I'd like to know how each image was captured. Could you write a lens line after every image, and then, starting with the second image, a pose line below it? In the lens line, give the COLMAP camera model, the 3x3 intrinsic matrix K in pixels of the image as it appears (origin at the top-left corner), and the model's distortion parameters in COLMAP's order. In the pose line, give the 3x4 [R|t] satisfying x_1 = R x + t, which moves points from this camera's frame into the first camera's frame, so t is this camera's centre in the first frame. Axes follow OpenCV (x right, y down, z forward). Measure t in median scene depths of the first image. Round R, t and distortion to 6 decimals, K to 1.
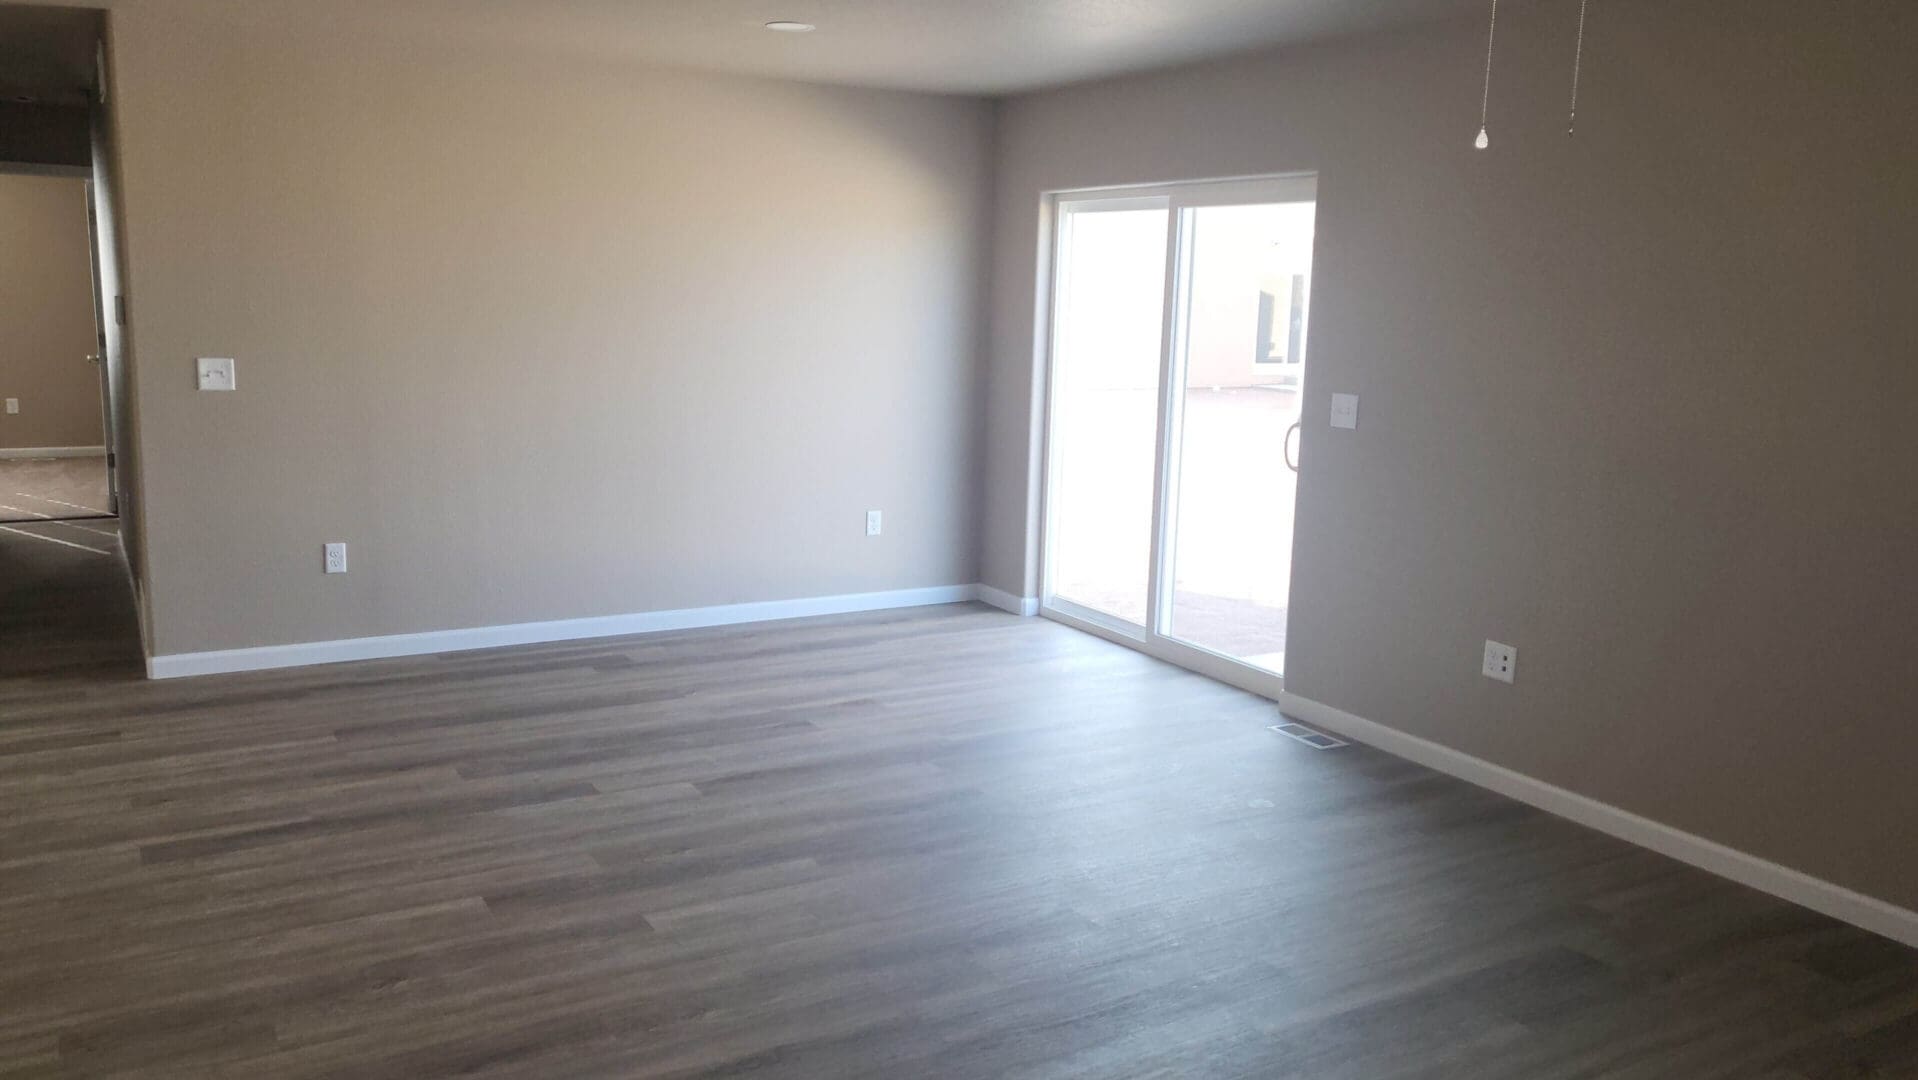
lens RADIAL K [[1482.0, 0, 962.0], [0, 1482.0, 538.6], [0, 0, 1]] dist [-0.008774, 0.051011]
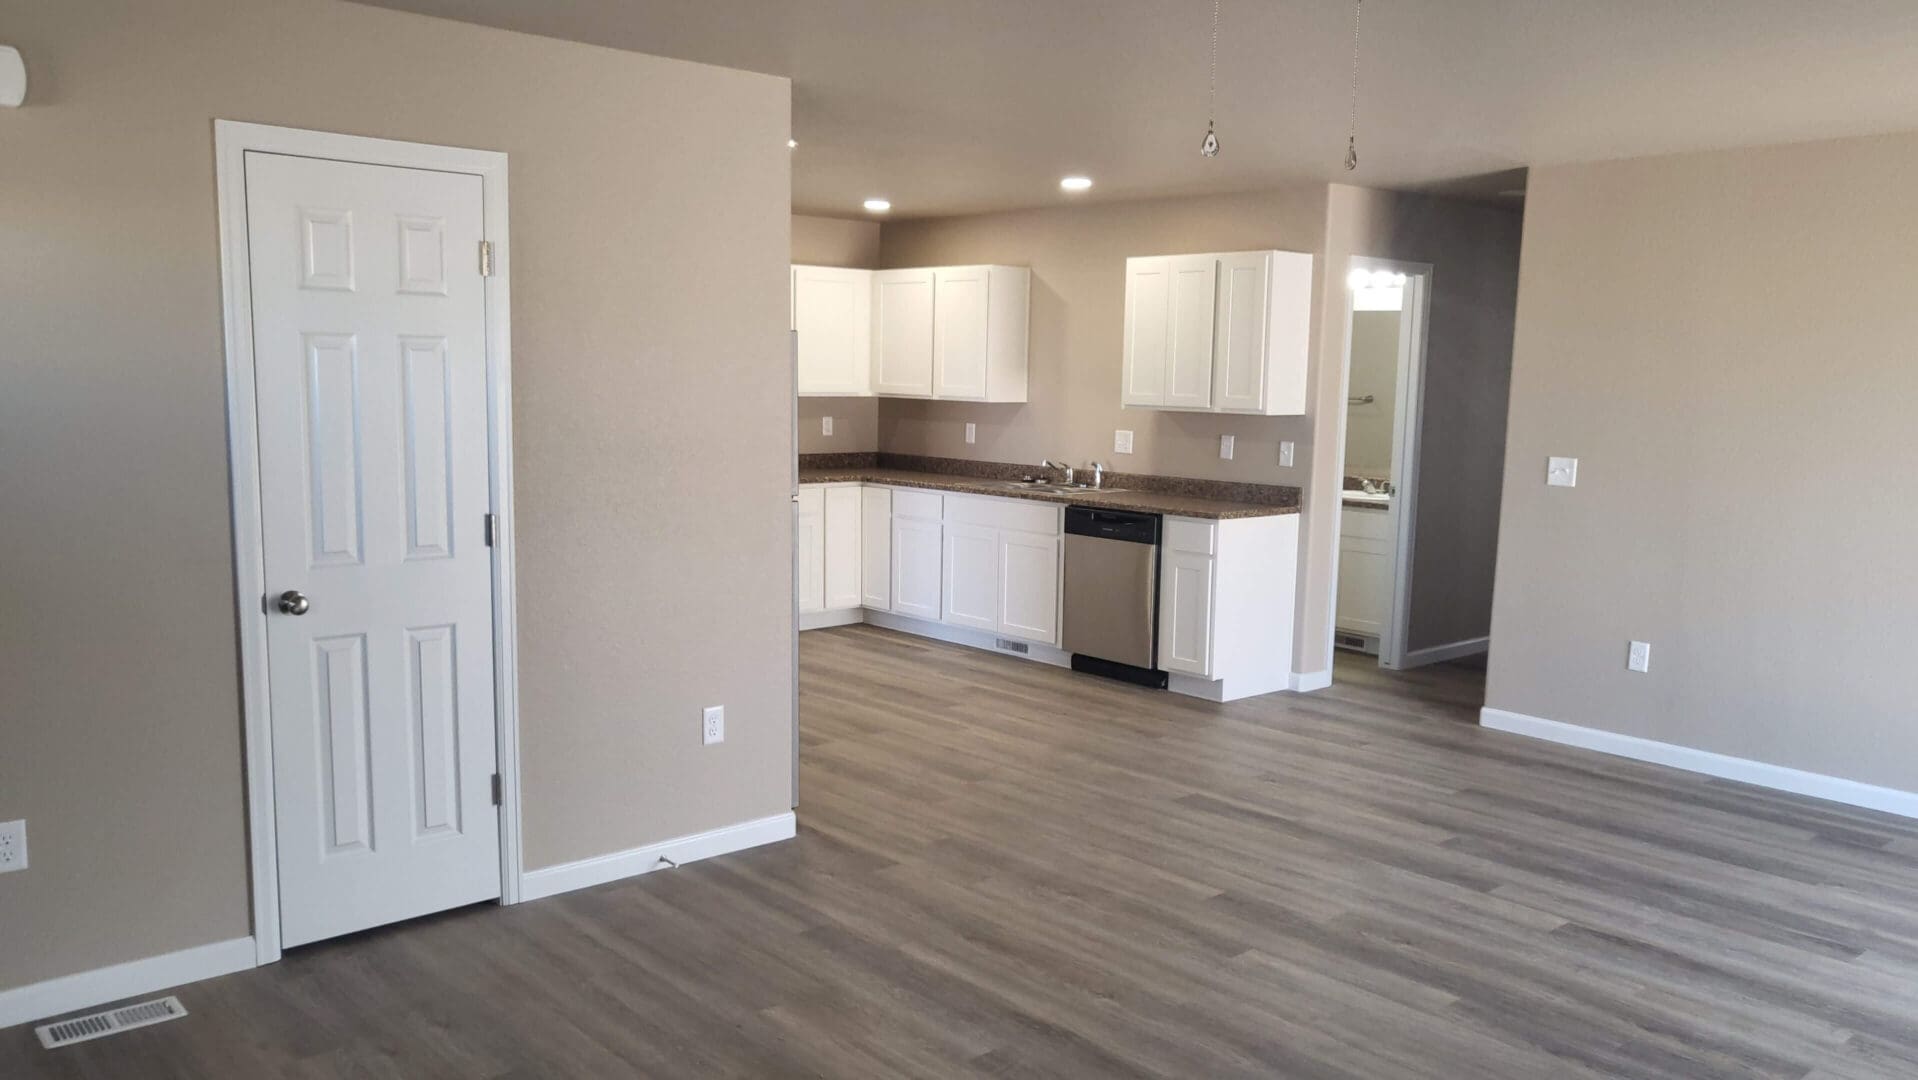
lens RADIAL K [[1482.0, 0, 945.0], [0, 1482.0, 544.3], [0, 0, 1]] dist [-0.008774, 0.051011]
pose [[0.202306, 0.099082, -0.974297, 0.558698], [-0.181411, 0.981442, 0.062140, -0.047098], [0.962373, 0.164177, 0.216526, 0.359412]]
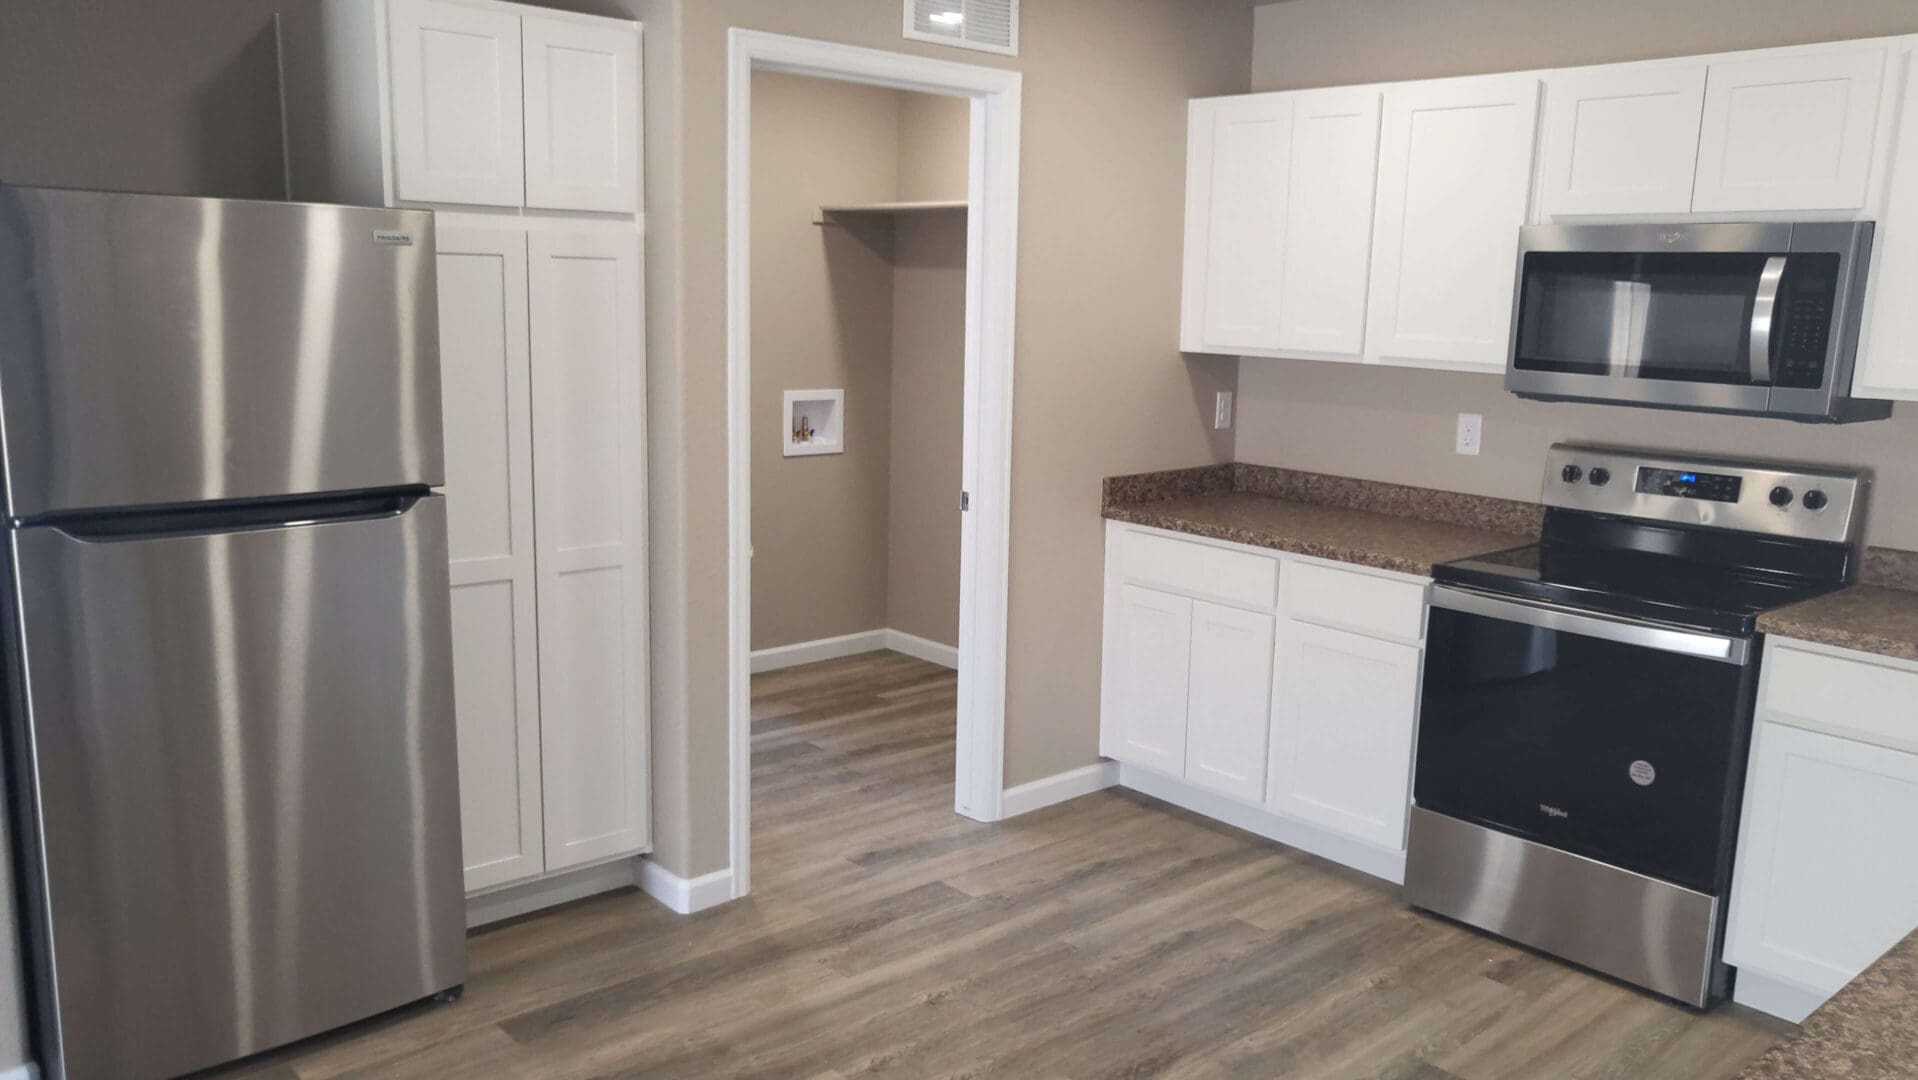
lens RADIAL K [[1482.0, 0, 970.8], [0, 1482.0, 542.2], [0, 0, 1]] dist [-0.008774, 0.051011]
pose [[-0.974277, -0.010344, -0.225116, -0.413176], [-0.085545, 0.941151, 0.326982, -0.187502], [0.208486, 0.337829, -0.917826, 1.049198]]
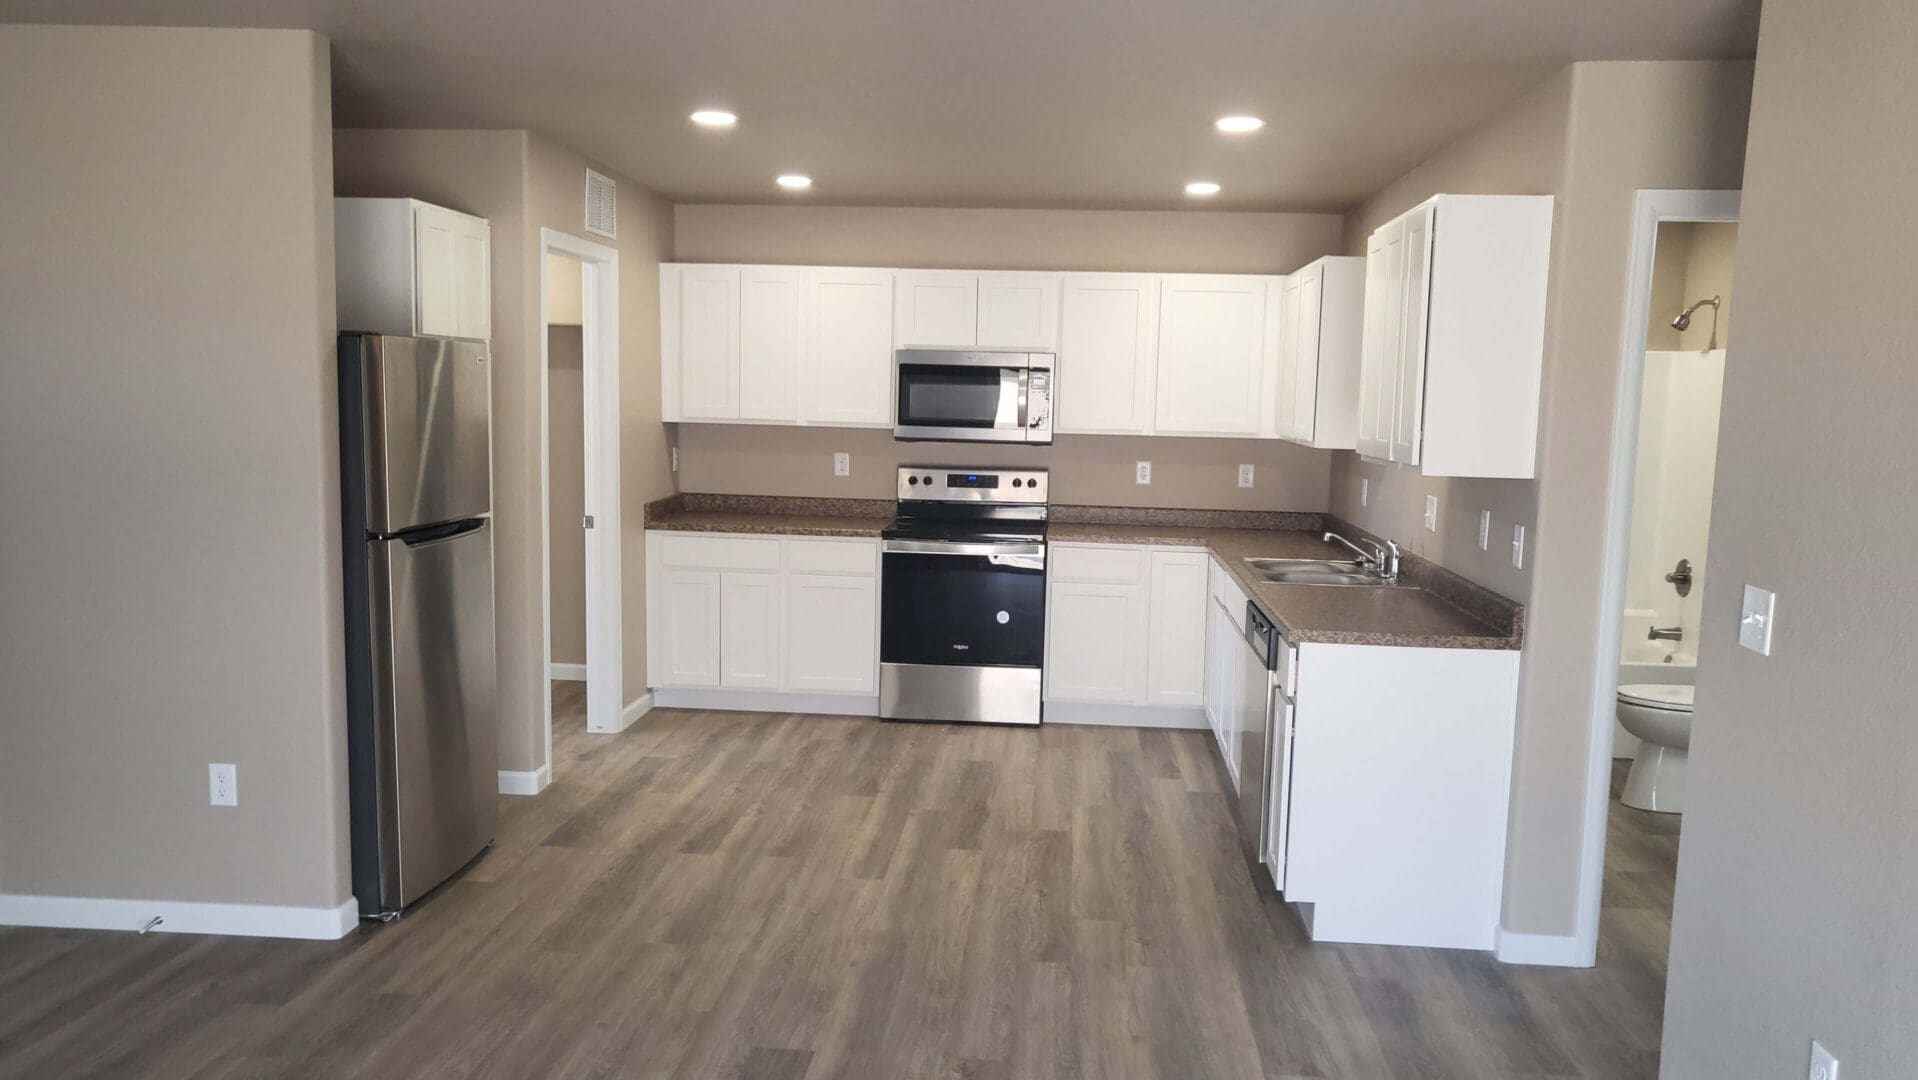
lens RADIAL K [[1482.0, 0, 943.9], [0, 1482.0, 535.9], [0, 0, 1]] dist [-0.008774, 0.051011]
pose [[-0.566387, 0.046190, -0.822844, 0.077709], [-0.176791, 0.968376, 0.176049, -0.198098], [0.804954, 0.245184, -0.540310, 1.162999]]
